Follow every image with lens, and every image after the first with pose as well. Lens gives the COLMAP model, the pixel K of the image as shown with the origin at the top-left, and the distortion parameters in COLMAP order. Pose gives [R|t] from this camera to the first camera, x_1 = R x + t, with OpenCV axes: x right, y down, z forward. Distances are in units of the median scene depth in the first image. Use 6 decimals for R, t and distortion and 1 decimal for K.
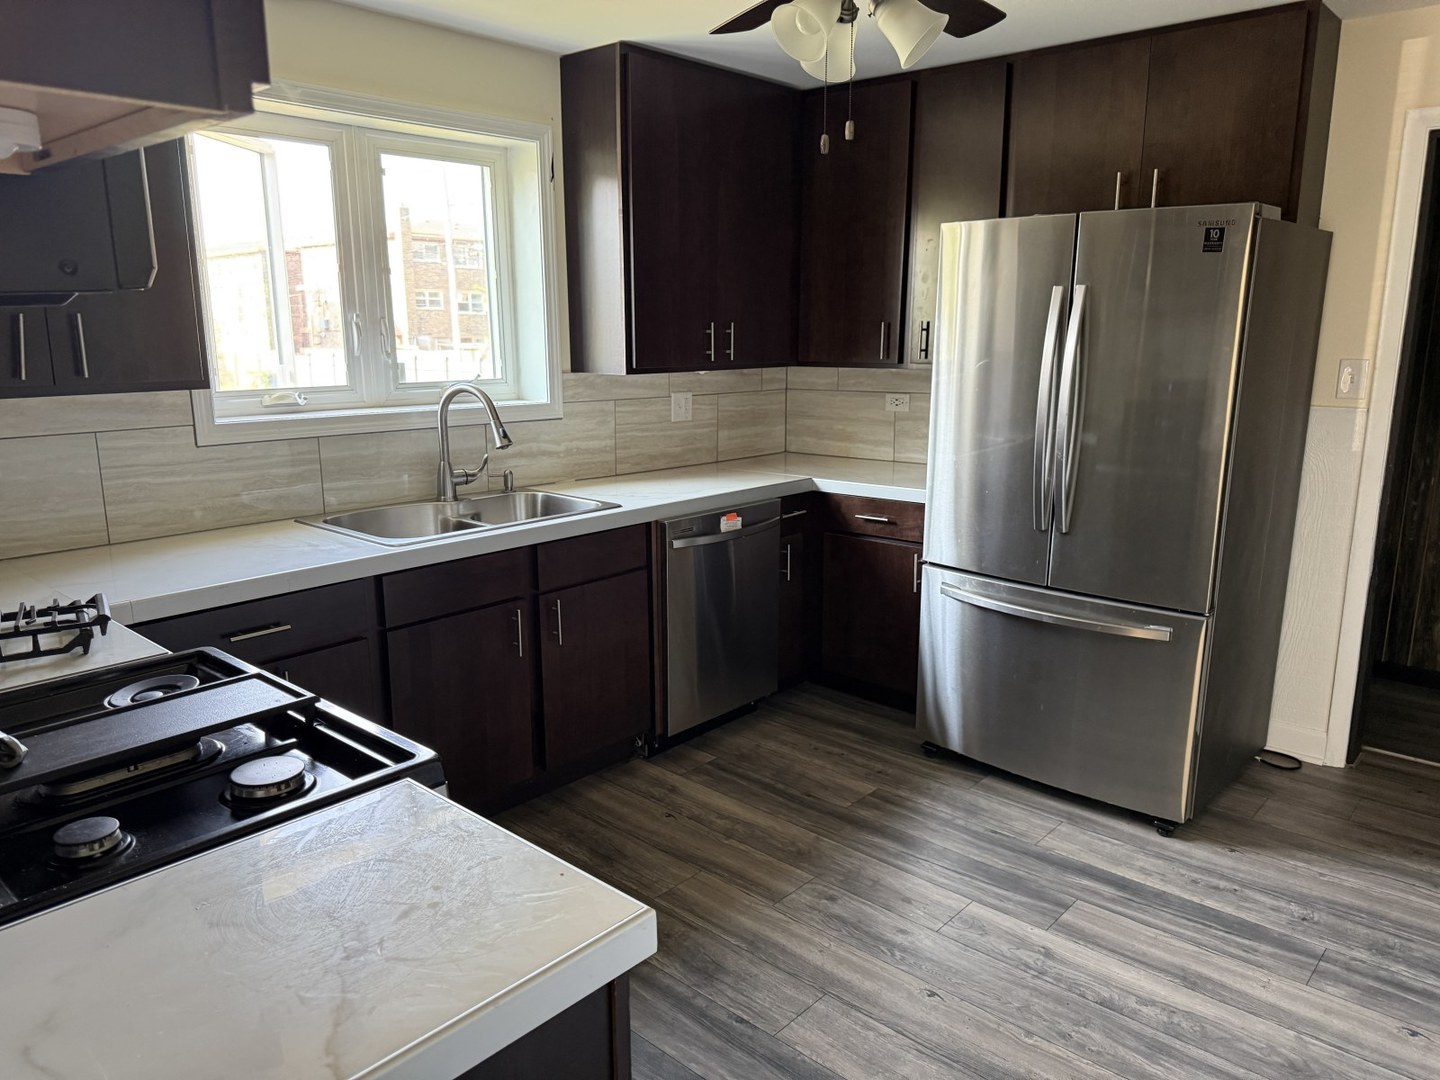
lens RADIAL K [[1025.2, 0, 729.4], [0, 1025.2, 544.2], [0, 0, 1]] dist [0.027534, -0.007394]
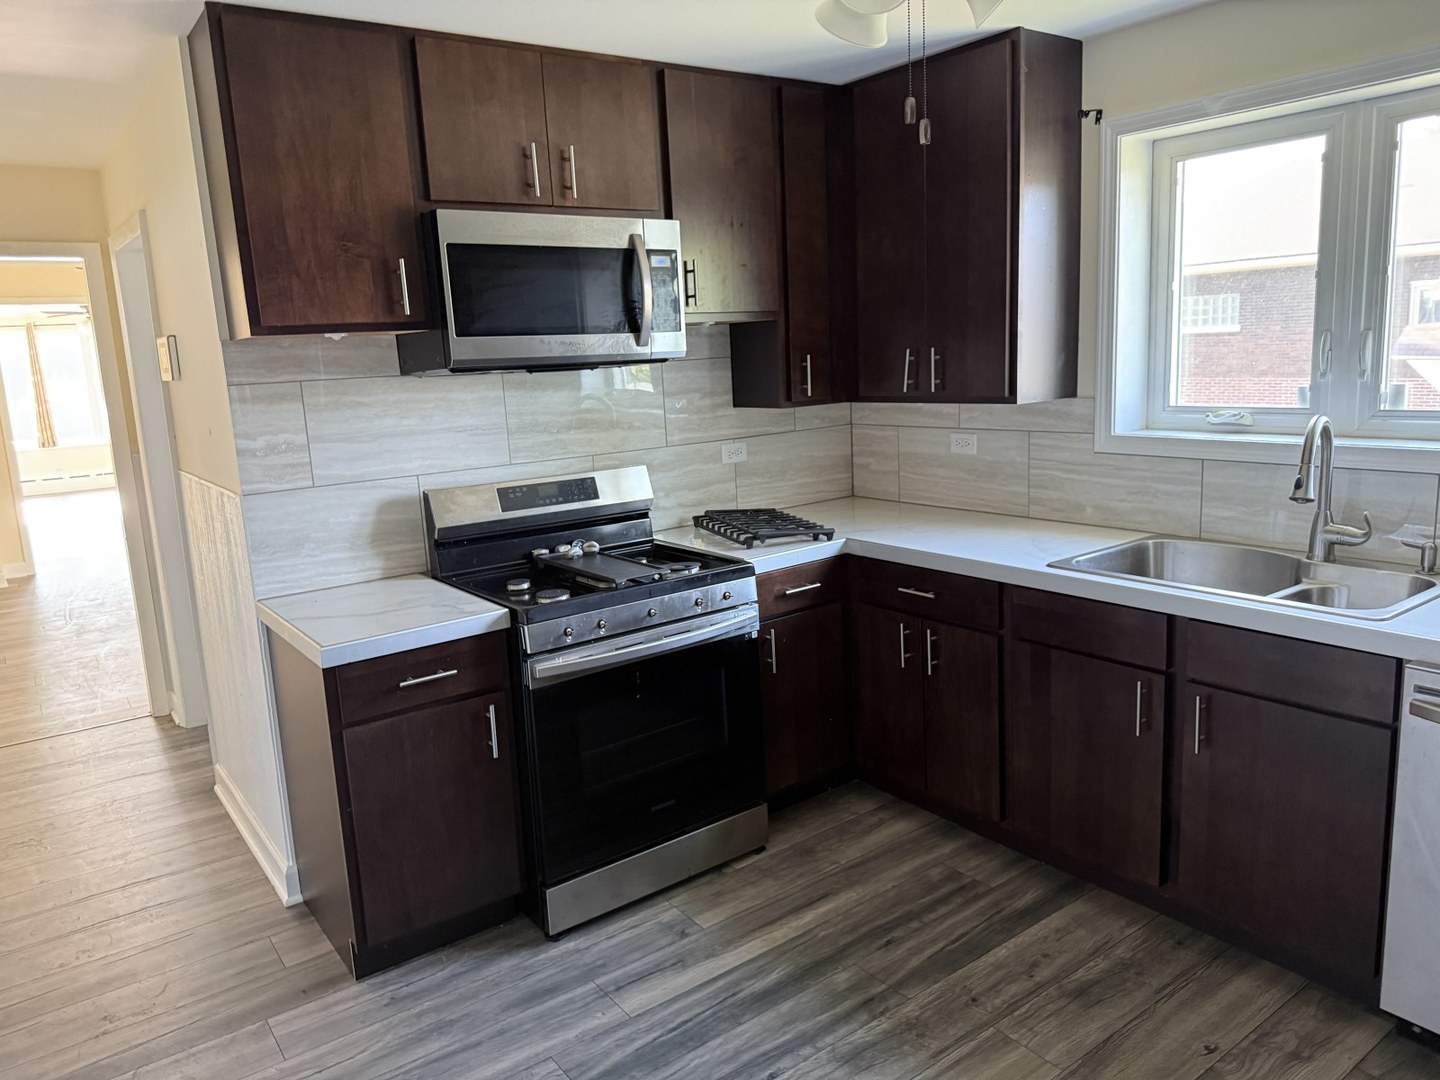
lens RADIAL K [[1025.2, 0, 728.2], [0, 1025.2, 536.6], [0, 0, 1]] dist [0.027534, -0.007394]
pose [[-0.203063, 0.171074, -0.964105, 0.684981], [-0.179860, 0.961349, 0.208467, -0.168505], [0.962505, 0.215736, -0.164445, 0.809037]]
